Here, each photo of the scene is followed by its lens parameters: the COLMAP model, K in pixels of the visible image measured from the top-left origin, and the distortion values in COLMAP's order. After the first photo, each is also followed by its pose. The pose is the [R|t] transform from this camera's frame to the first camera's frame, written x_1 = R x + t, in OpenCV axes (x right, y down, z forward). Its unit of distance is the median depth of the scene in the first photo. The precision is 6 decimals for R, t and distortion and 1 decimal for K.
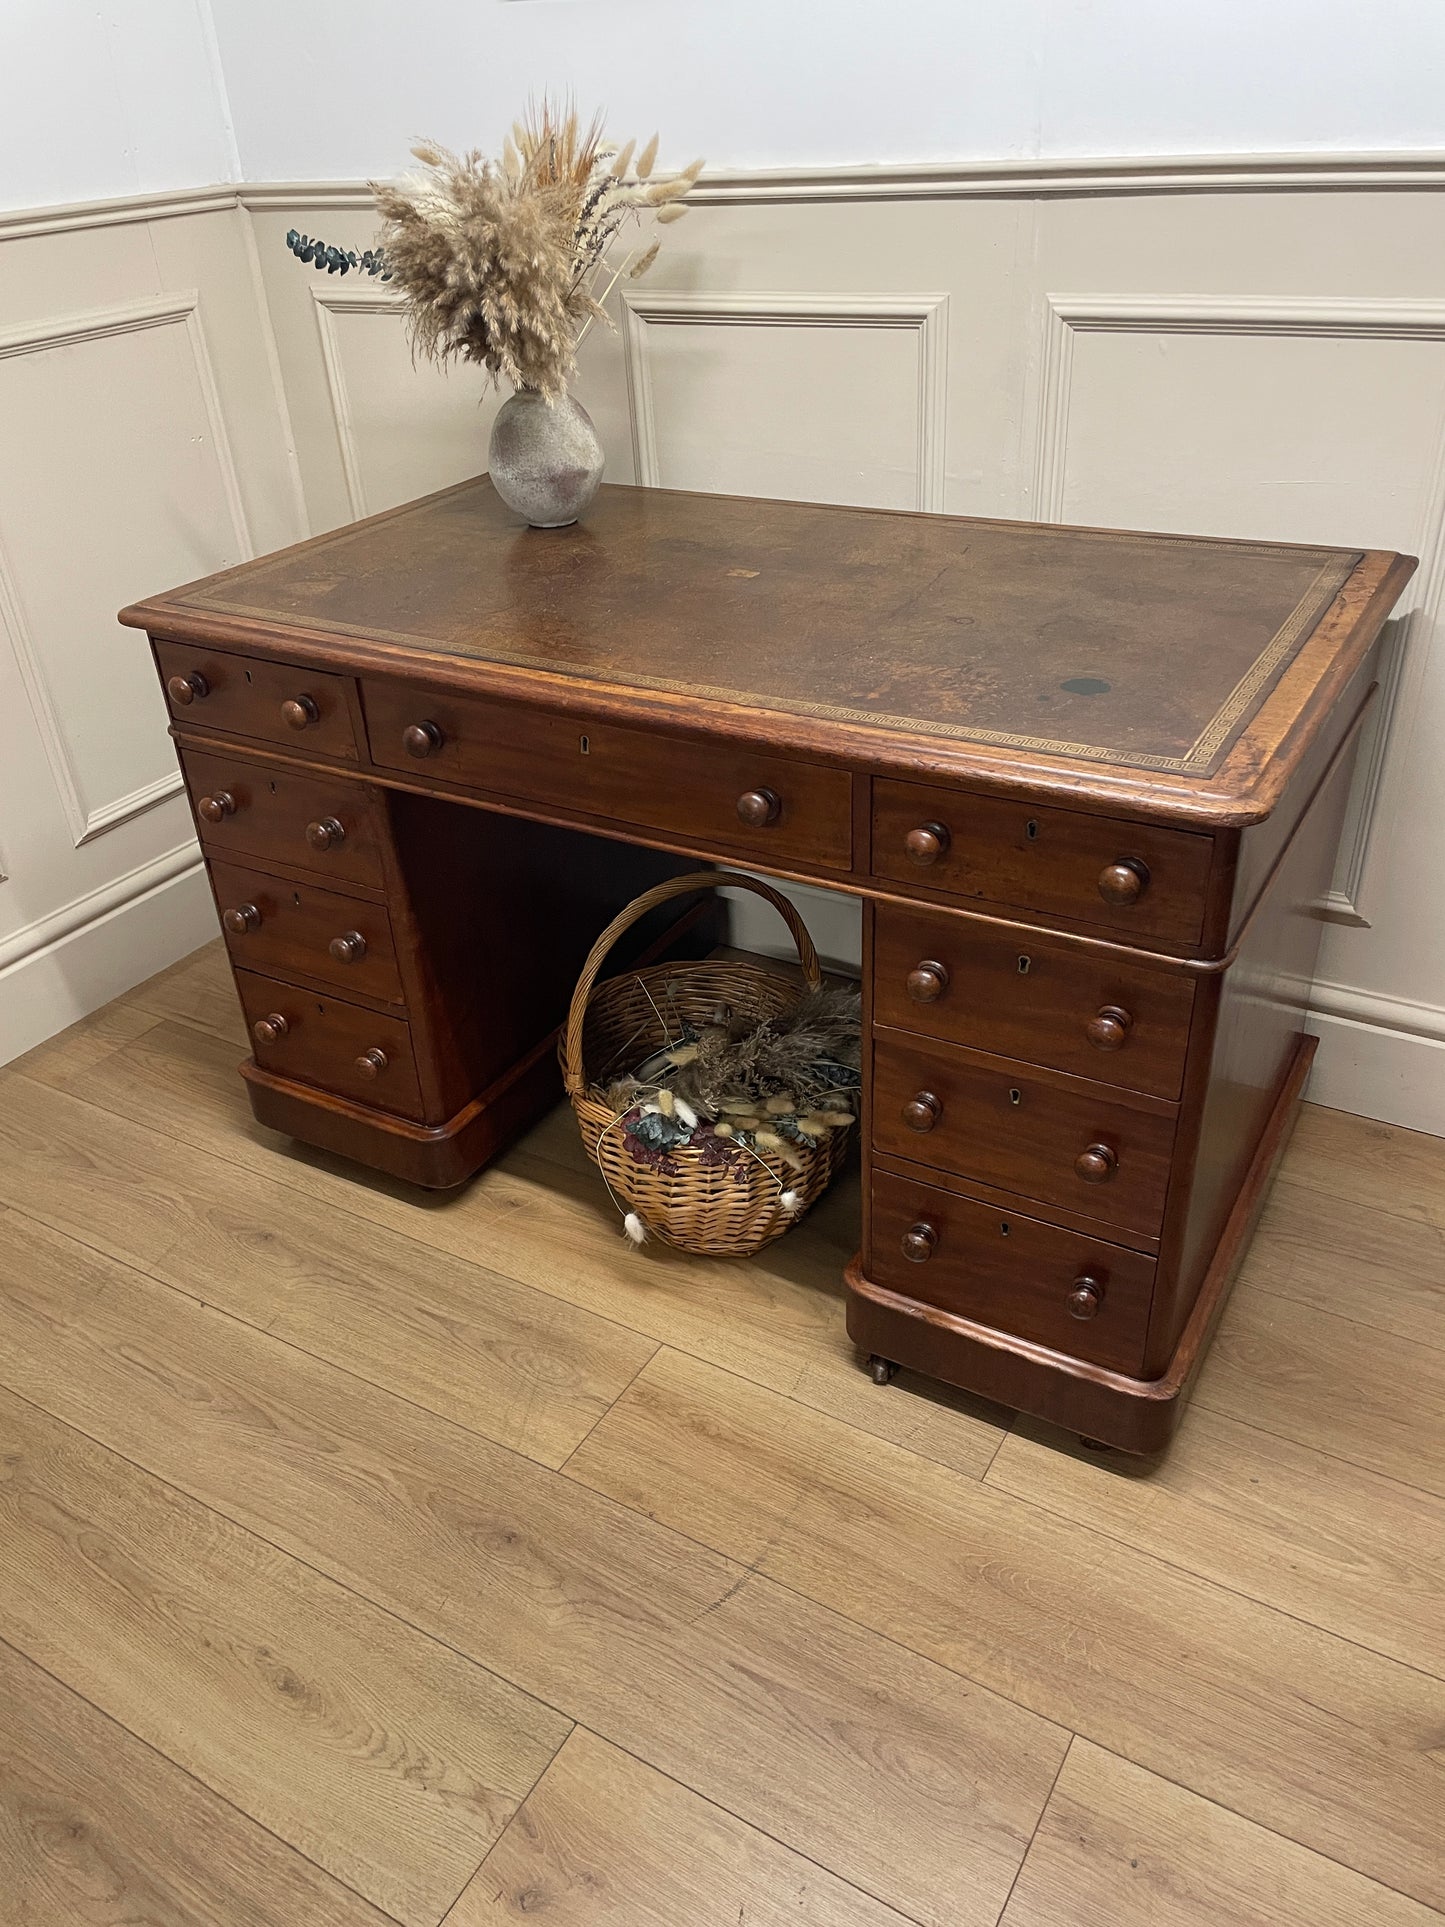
lens RADIAL K [[1463.0, 0, 711.4], [0, 1463.0, 953.0], [0, 0, 1]] dist [0.093432, -0.122798]
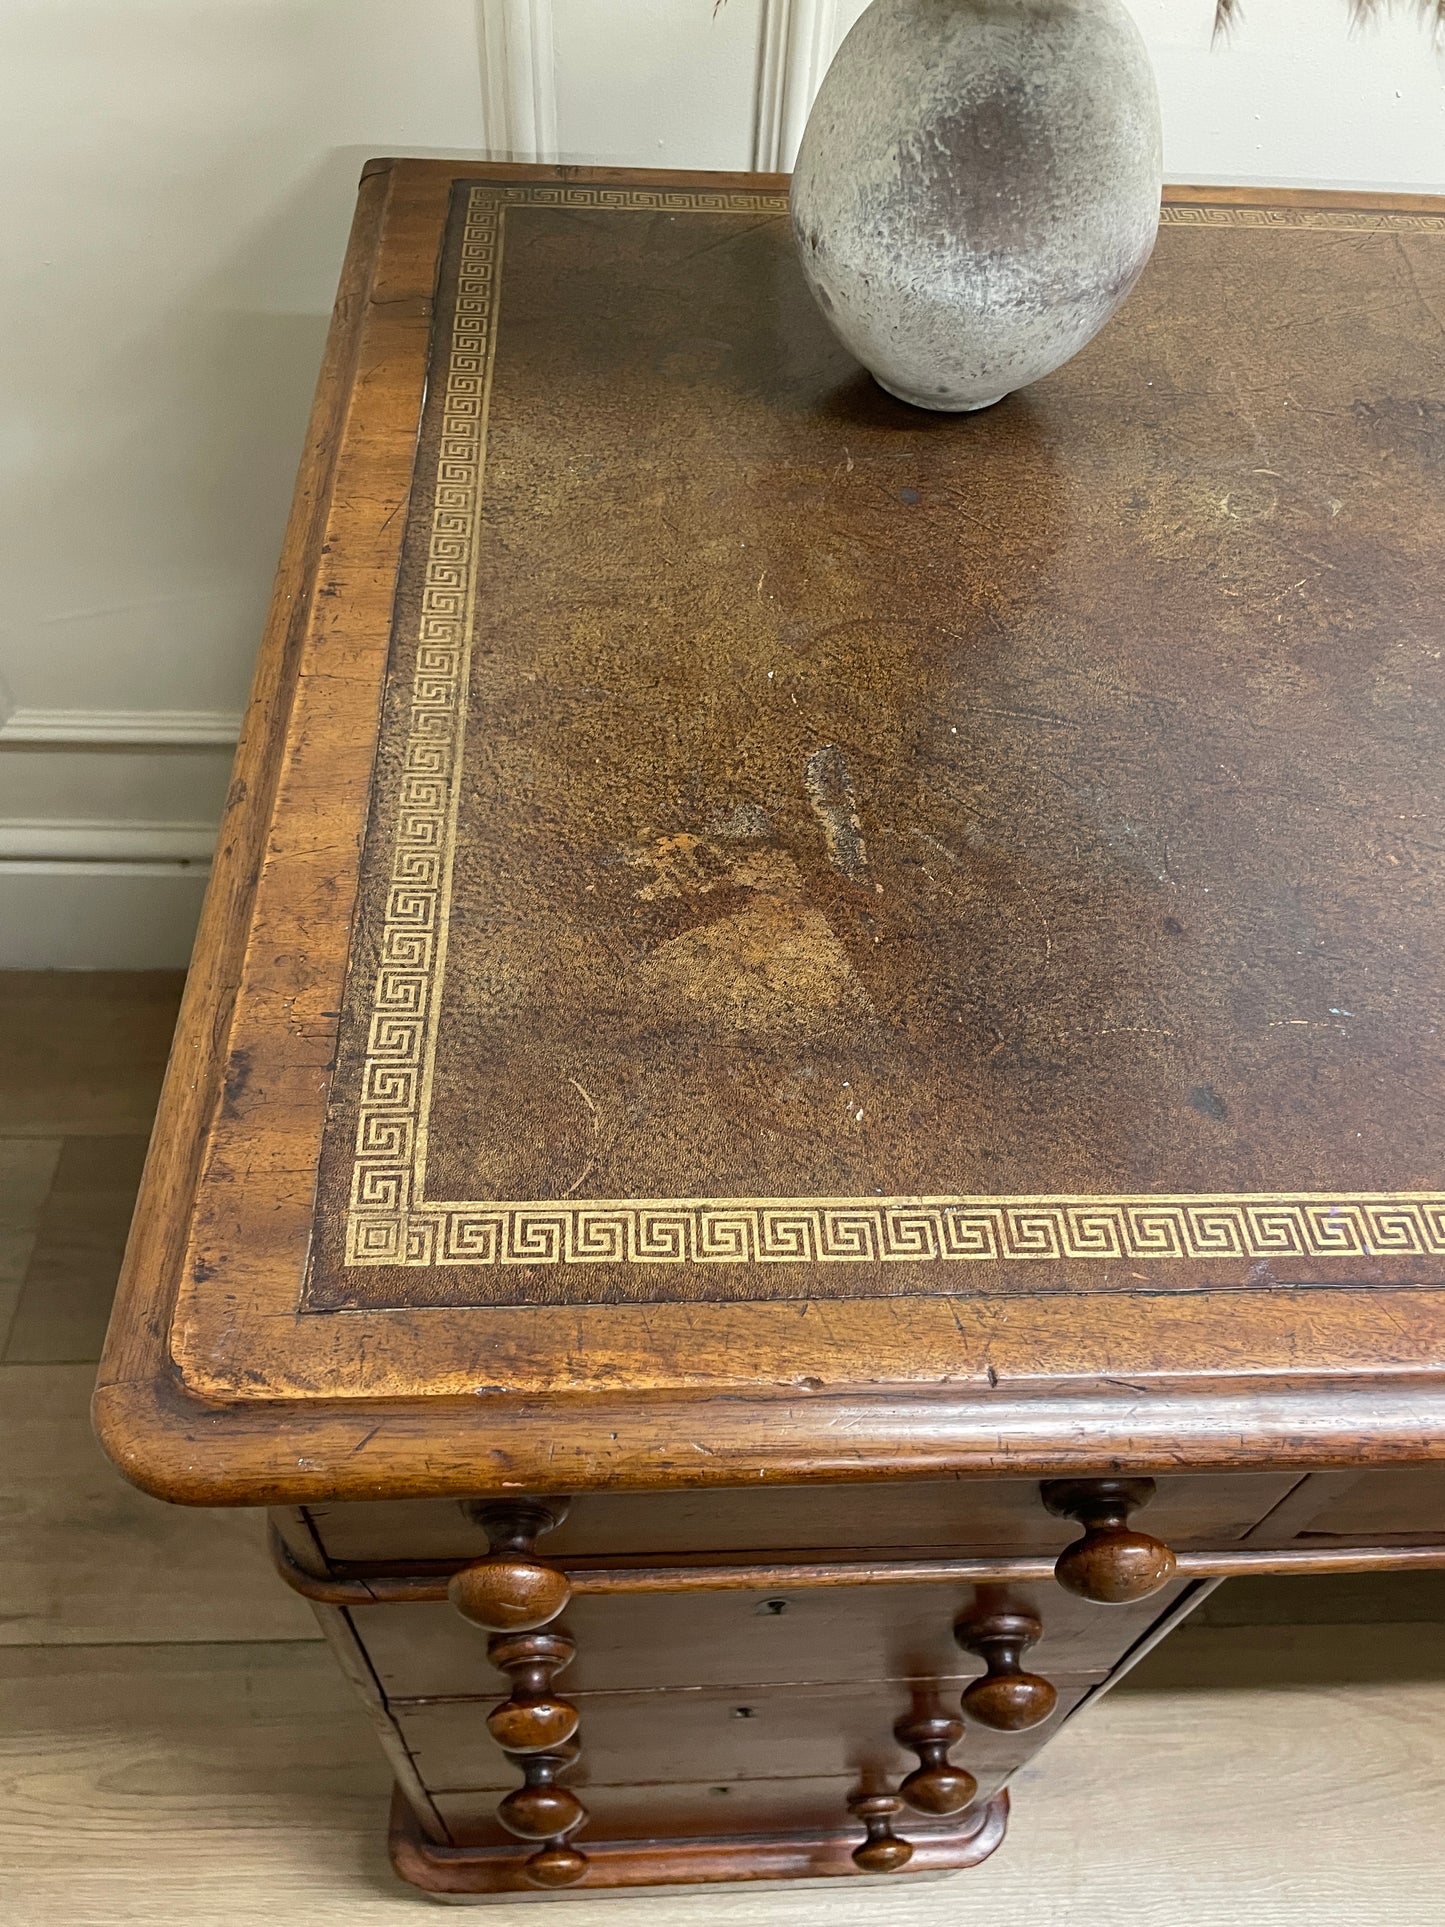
lens RADIAL K [[1481.9, 0, 730.6], [0, 1481.9, 974.0], [0, 0, 1]] dist [0.063336, -0.095681]
pose [[0.829012, -0.366784, 0.422147, -0.420439], [0.195746, 0.897437, 0.395336, -0.381457], [-0.523853, -0.245104, 0.815783, 0.857941]]
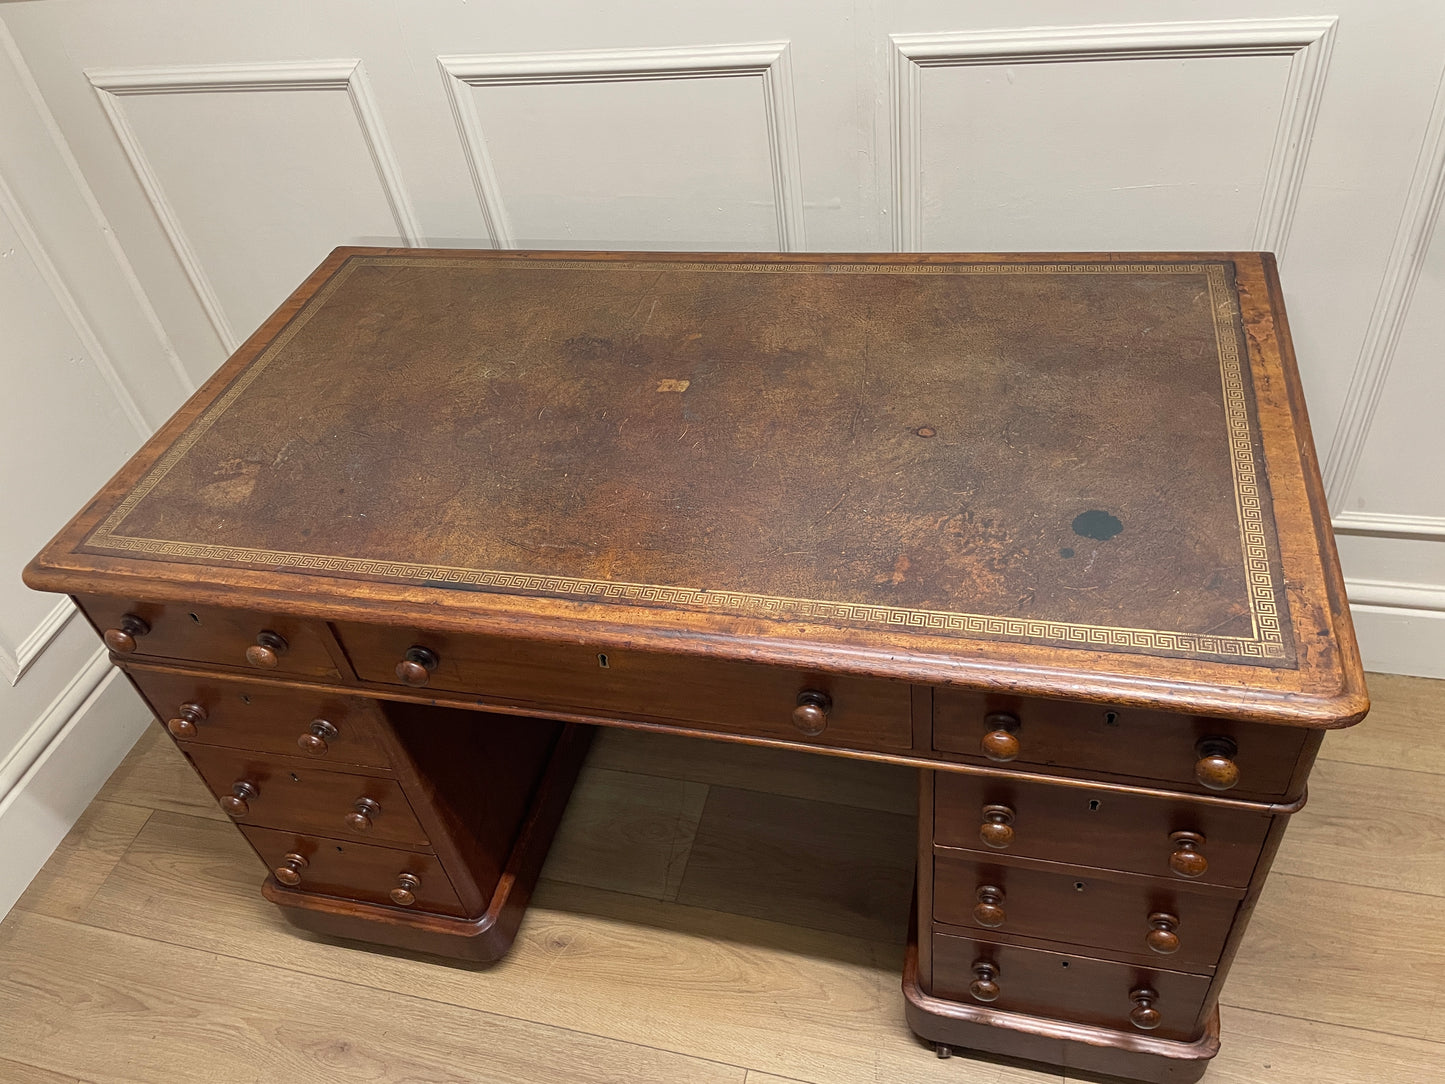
lens RADIAL K [[1097.1, 0, 723.9], [0, 1097.1, 529.6], [0, 0, 1]] dist [0.093432, -0.122798]
pose [[0.955602, -0.241202, 0.169253, -0.102765], [0.209125, 0.959820, 0.187114, -0.316238], [-0.207585, -0.143411, 0.967648, 0.265831]]
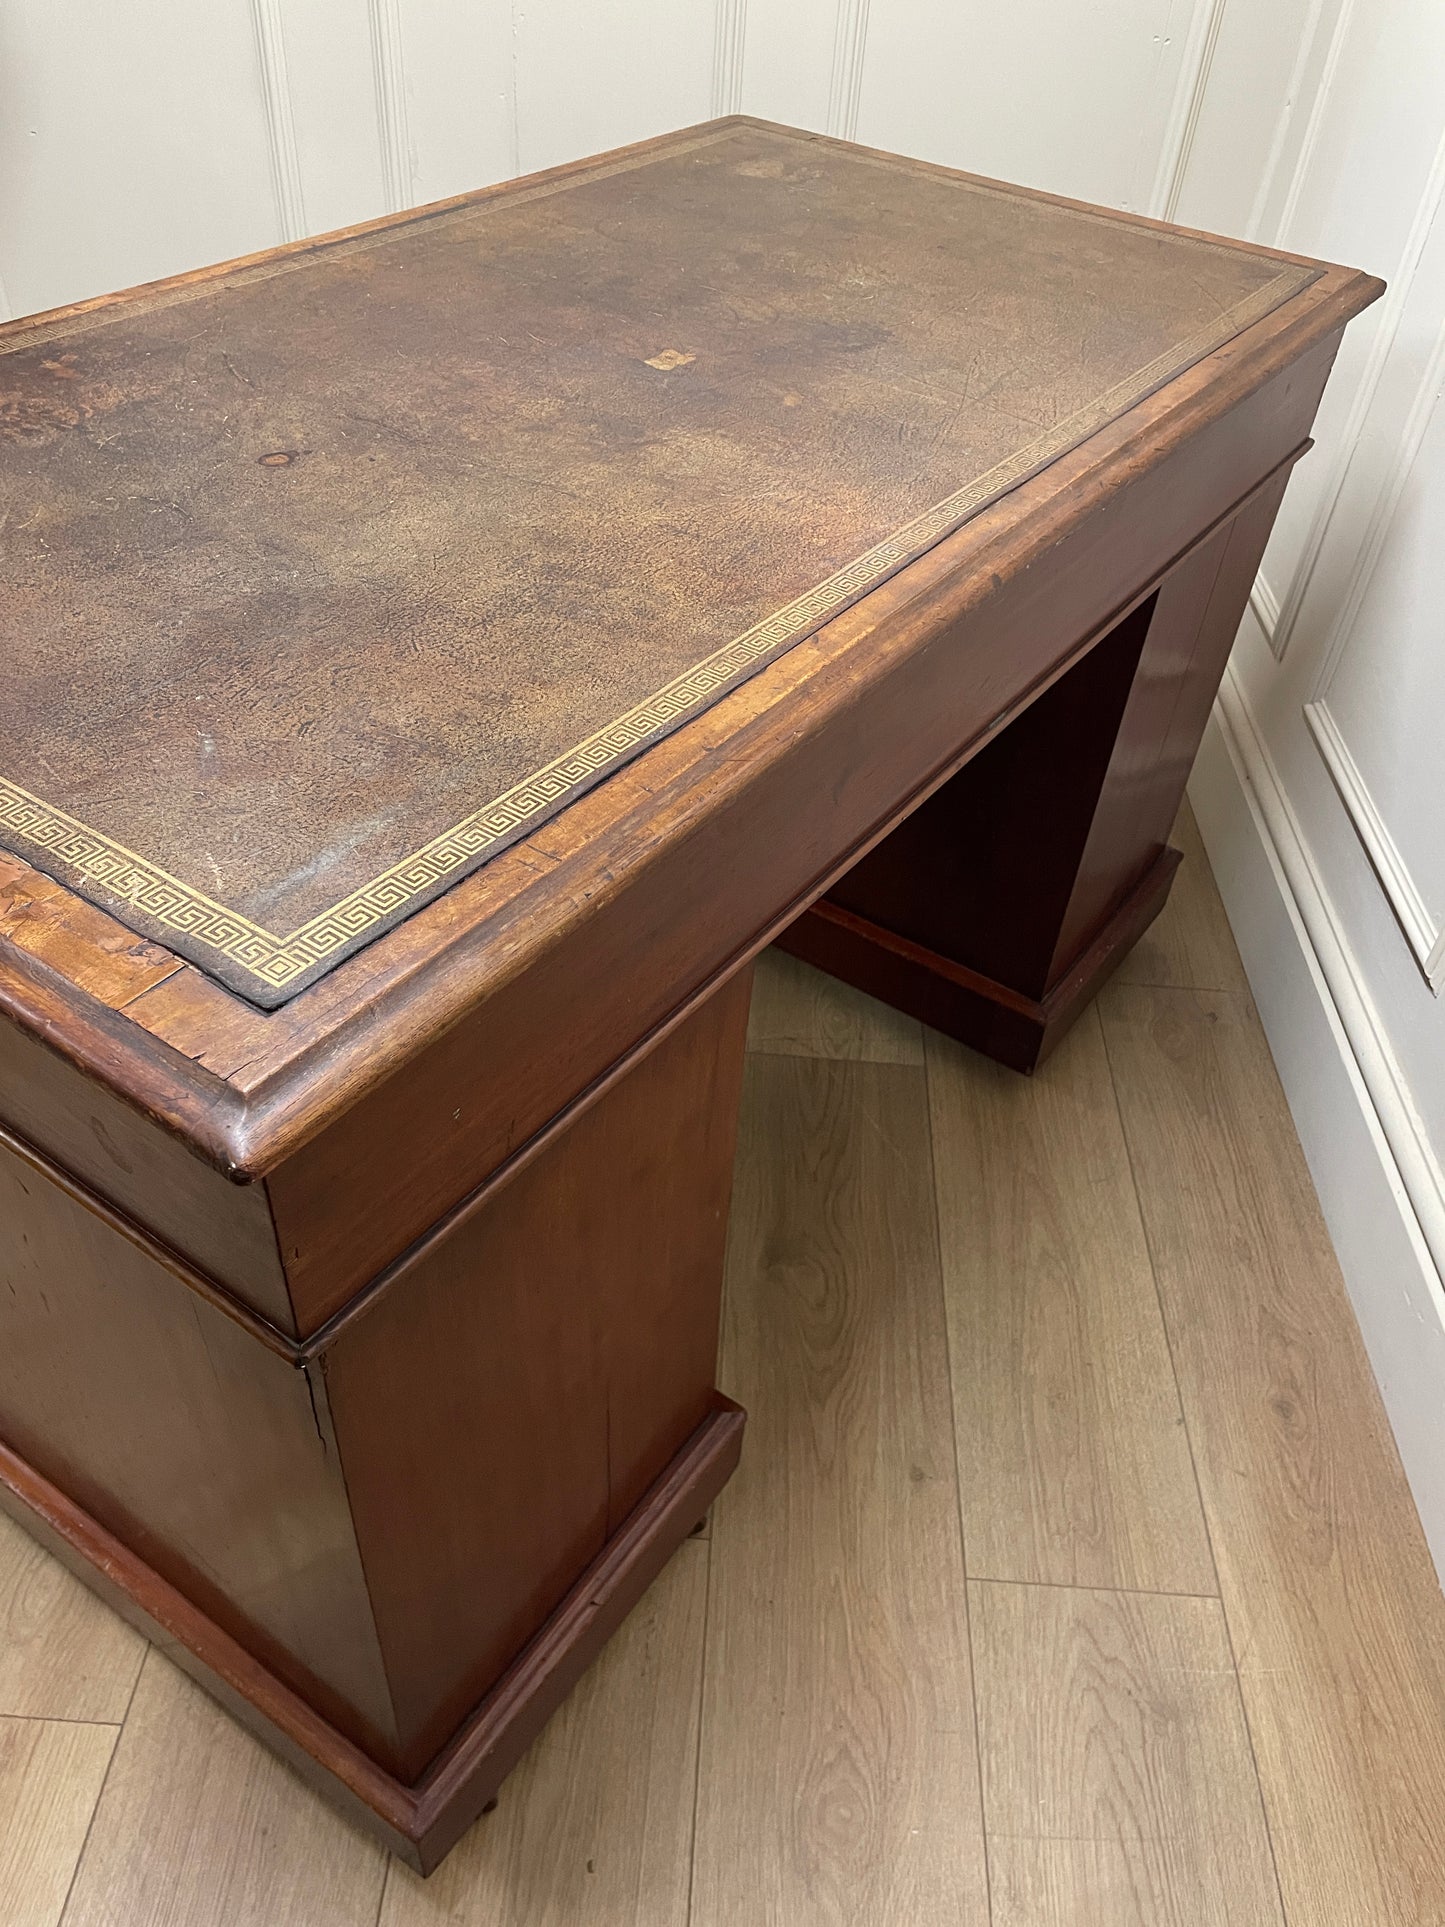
lens RADIAL K [[1476.0, 0, 719.8], [0, 1476.0, 954.4], [0, 0, 1]] dist [0.077932, -0.116739]
pose [[-0.094405, 0.696969, -0.710860, 0.667790], [-0.566271, 0.549688, 0.614149, -0.545652], [0.818795, 0.460518, 0.342780, 0.979479]]
